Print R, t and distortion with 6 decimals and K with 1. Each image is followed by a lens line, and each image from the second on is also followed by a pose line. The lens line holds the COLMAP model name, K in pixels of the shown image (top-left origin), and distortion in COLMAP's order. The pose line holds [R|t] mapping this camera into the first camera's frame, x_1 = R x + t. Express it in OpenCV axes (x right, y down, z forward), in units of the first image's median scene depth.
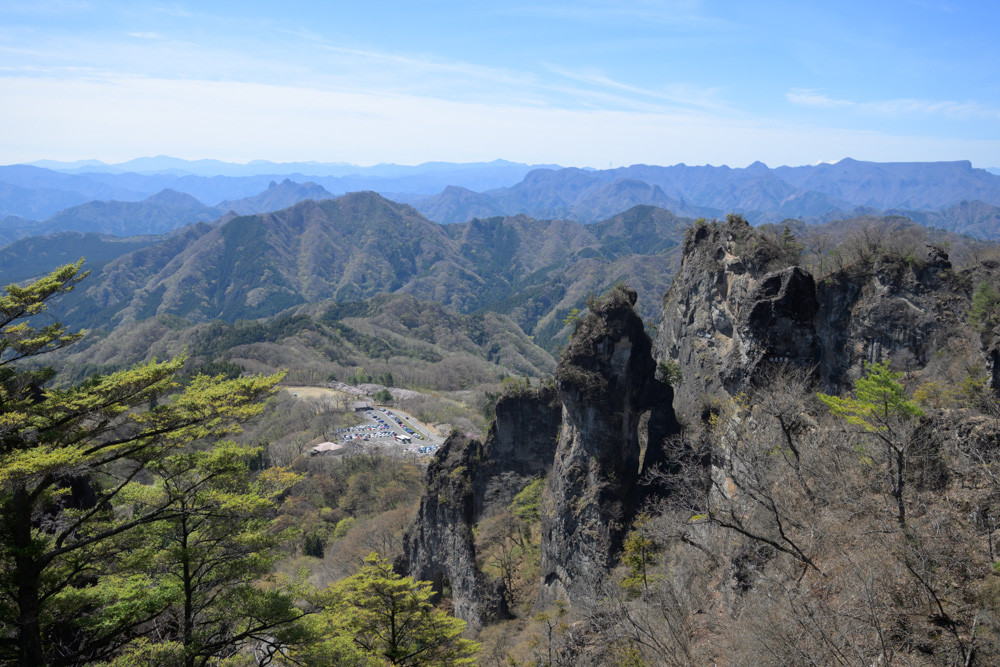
lens RADIAL K [[839.9, 0, 499.0], [0, 839.9, 333.1], [0, 0, 1]] dist [-0.008690, 0.001606]
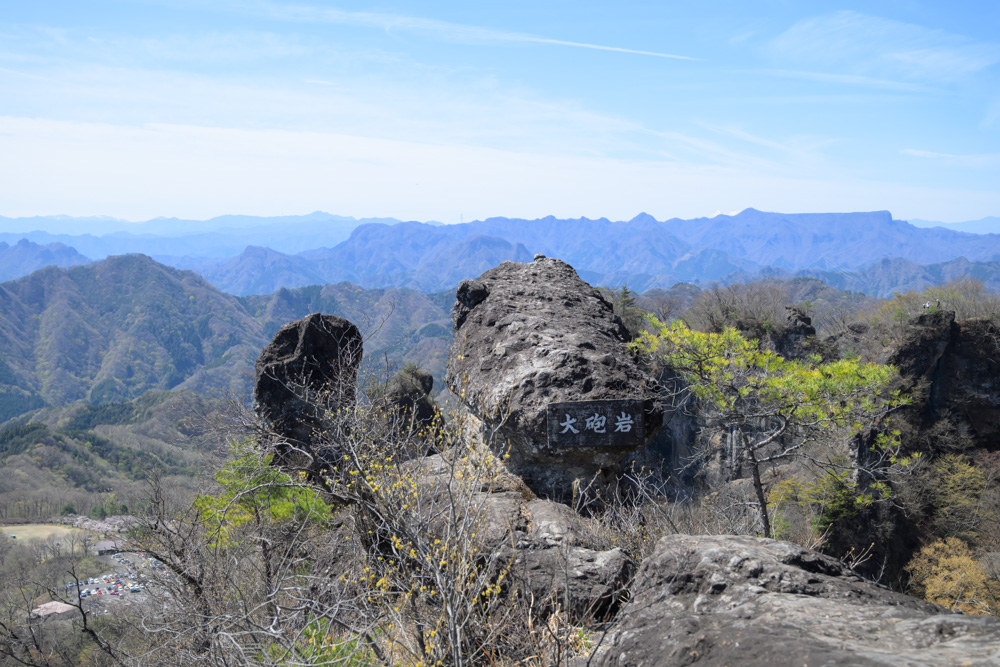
lens RADIAL K [[1098.6, 0, 501.0], [0, 1098.6, 326.1], [0, 0, 1]] dist [-0.008850, 0.000000]
pose [[0.986570, -0.019894, 0.162123, 0.003949], [0.035996, 0.994634, -0.096995, 0.000280], [-0.159323, 0.101528, 0.981992, 0.000930]]
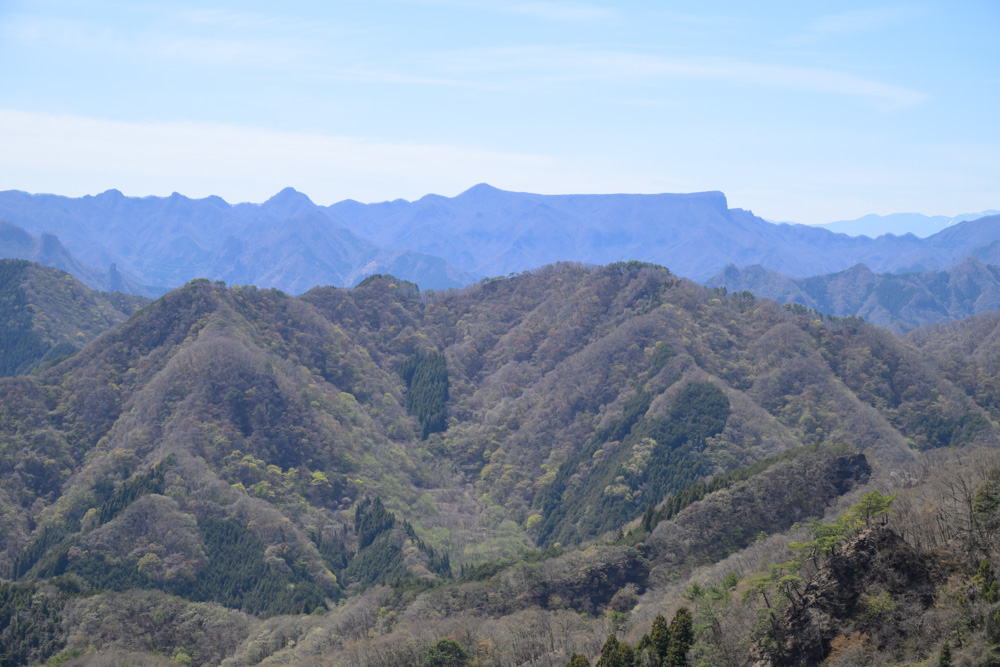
lens RADIAL K [[1981.5, 0, 501.3], [0, 1981.5, 332.0], [0, 0, 1]] dist [-0.039616, 0.000000]
pose [[0.921083, -0.015757, 0.389048, 0.038772], [0.068820, 0.990038, -0.122835, 0.001562], [-0.383236, 0.139915, 0.912992, 0.130493]]
